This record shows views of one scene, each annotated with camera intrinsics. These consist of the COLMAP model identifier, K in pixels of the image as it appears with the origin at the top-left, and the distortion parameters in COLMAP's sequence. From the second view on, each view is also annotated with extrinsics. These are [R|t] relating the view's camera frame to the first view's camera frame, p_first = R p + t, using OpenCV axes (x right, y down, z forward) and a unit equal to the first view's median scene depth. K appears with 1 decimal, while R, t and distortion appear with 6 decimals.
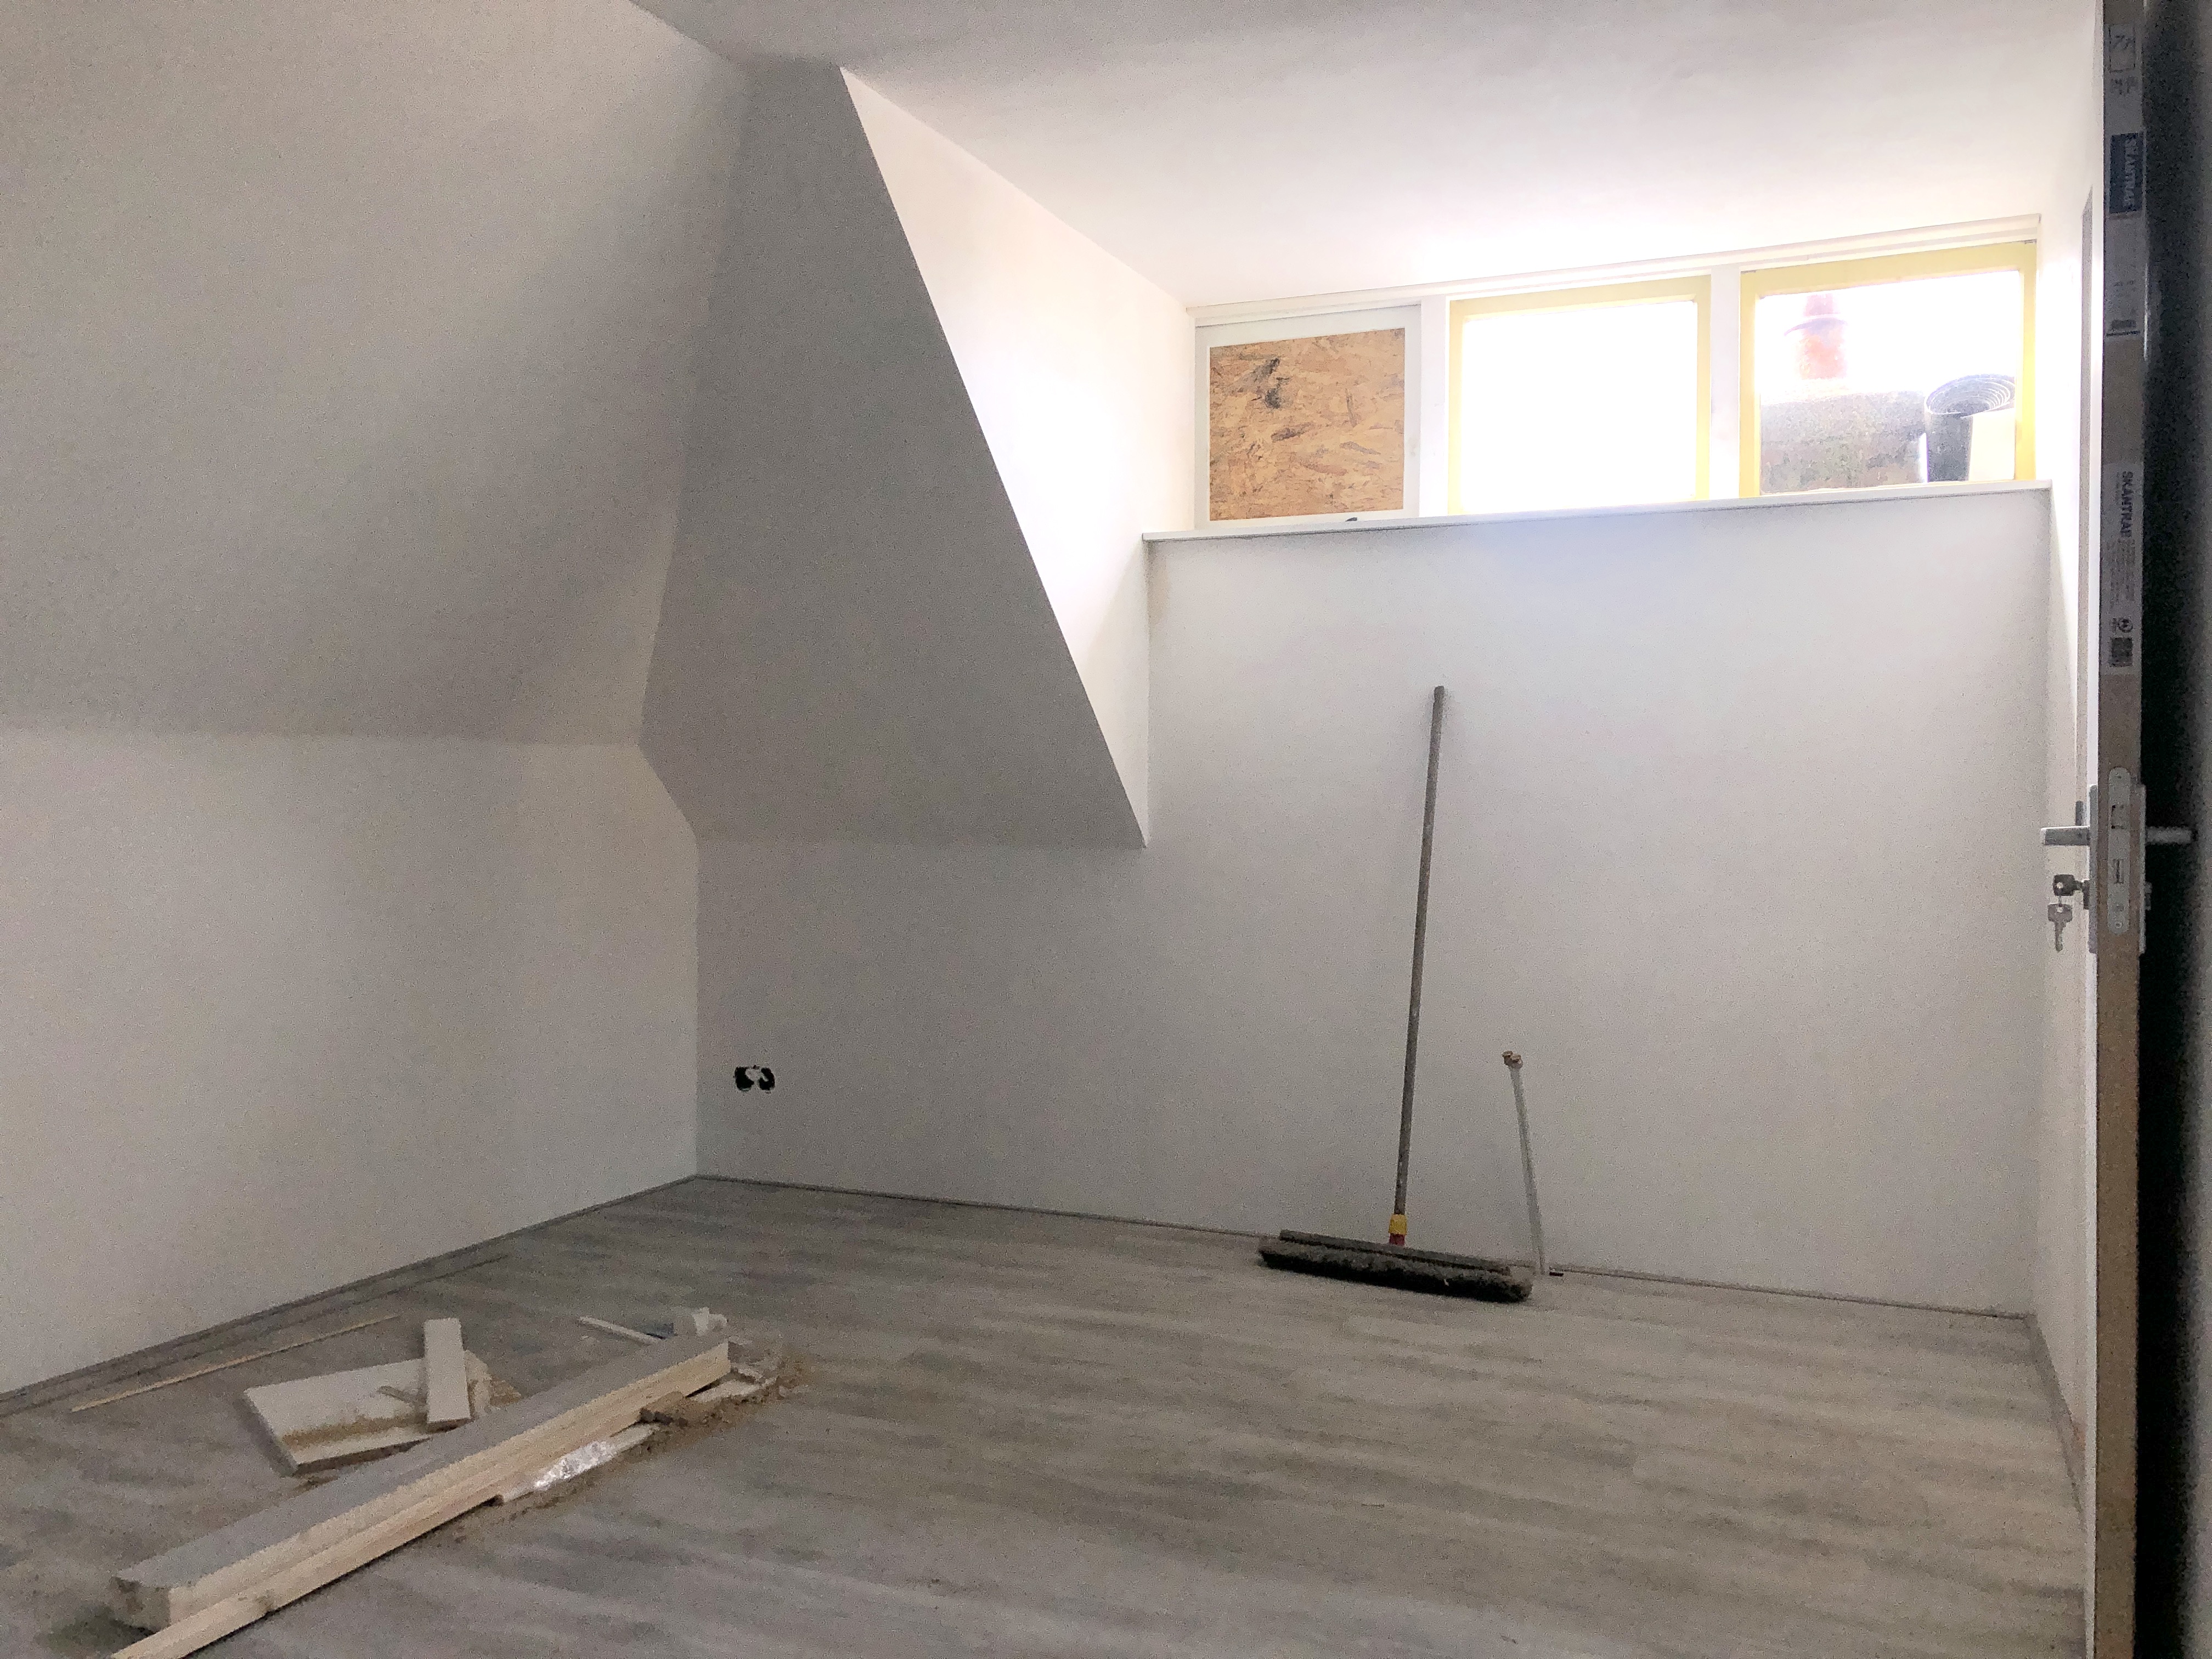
lens RADIAL K [[1822.9, 0, 1106.0], [0, 1822.9, 829.5], [0, 0, 1]] dist [0.027168, 0.005323]
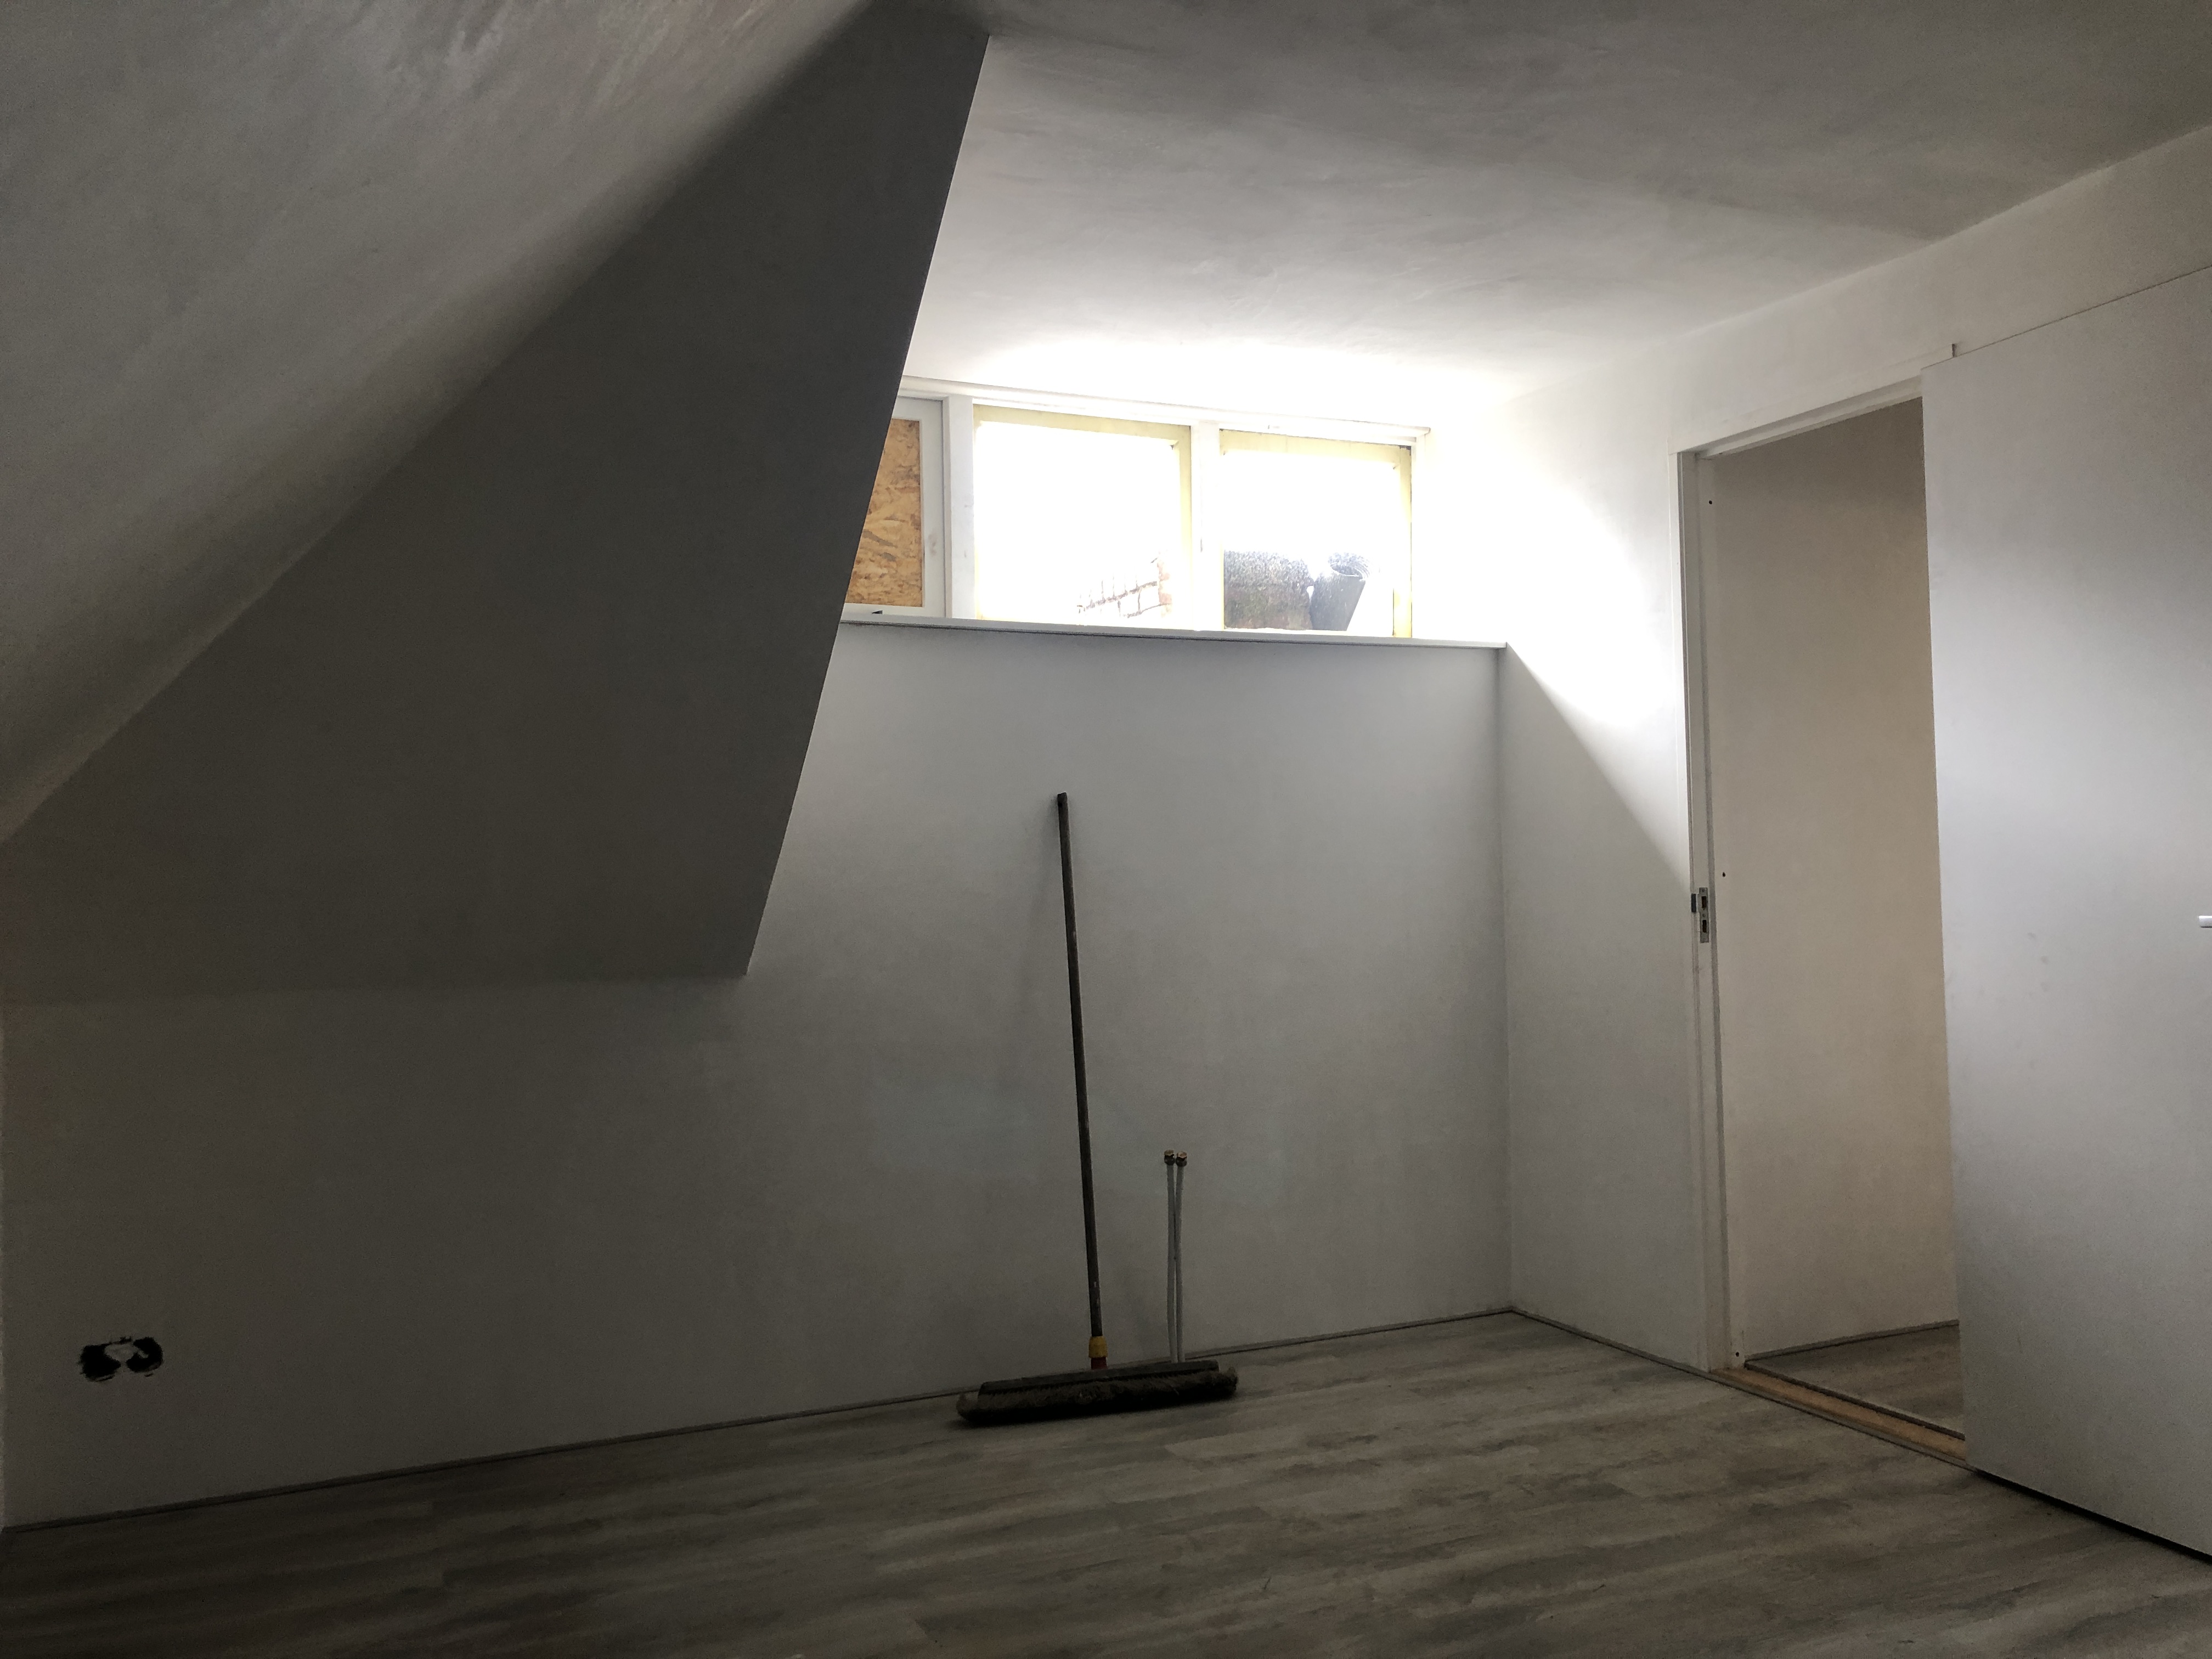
lens RADIAL K [[1822.9, 0, 1106.0], [0, 1822.9, 829.5], [0, 0, 1]] dist [0.027168, 0.005323]
pose [[0.666073, 0.002489, 0.745882, -0.616394], [0.037288, 0.998633, -0.036631, -0.024633], [-0.744954, 0.052212, 0.665070, 0.371796]]
